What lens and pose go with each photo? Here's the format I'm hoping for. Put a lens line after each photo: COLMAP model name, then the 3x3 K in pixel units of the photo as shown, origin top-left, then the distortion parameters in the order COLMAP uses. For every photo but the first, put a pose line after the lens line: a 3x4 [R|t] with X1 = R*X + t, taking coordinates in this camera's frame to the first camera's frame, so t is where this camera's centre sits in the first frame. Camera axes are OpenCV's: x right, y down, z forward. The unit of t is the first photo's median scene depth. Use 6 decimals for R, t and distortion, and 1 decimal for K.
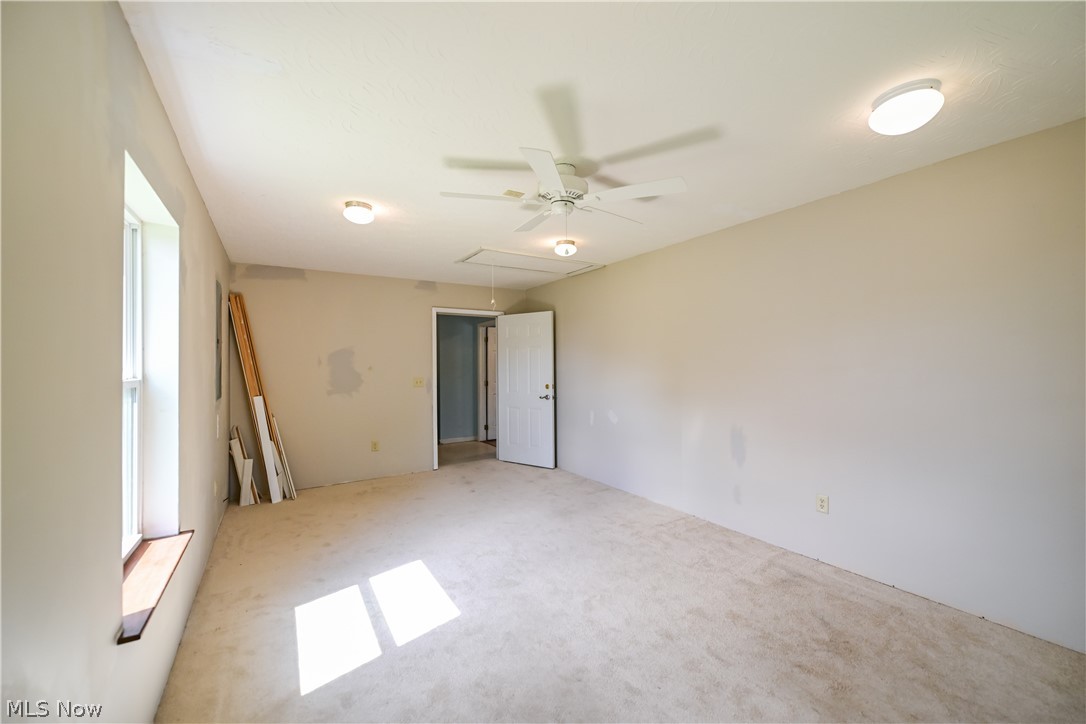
lens RADIAL K [[431.6, 0, 550.8], [0, 431.6, 359.2], [0, 0, 1]] dist [-0.002137, -0.000177]
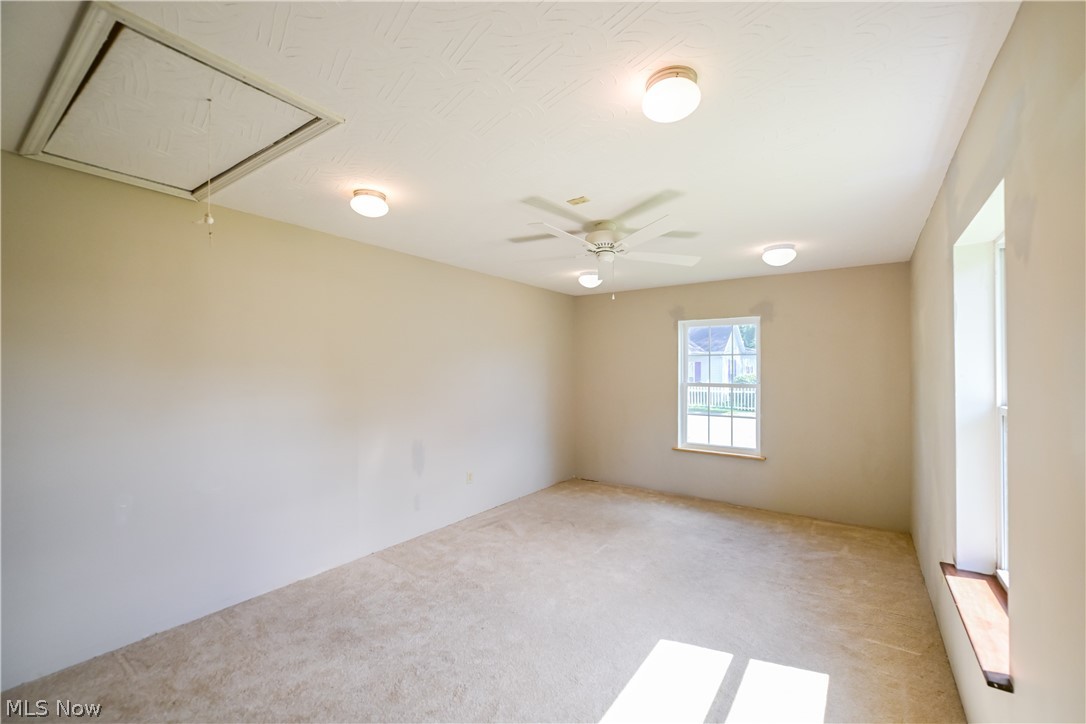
lens RADIAL K [[445.2, 0, 545.9], [0, 445.2, 364.8], [0, 0, 1]] dist [-0.000375, -0.000012]
pose [[-0.379856, 0.019306, 0.924844, -0.579739], [-0.010289, 0.999632, -0.025093, -0.008280], [-0.924989, -0.019047, -0.379517, 0.891264]]
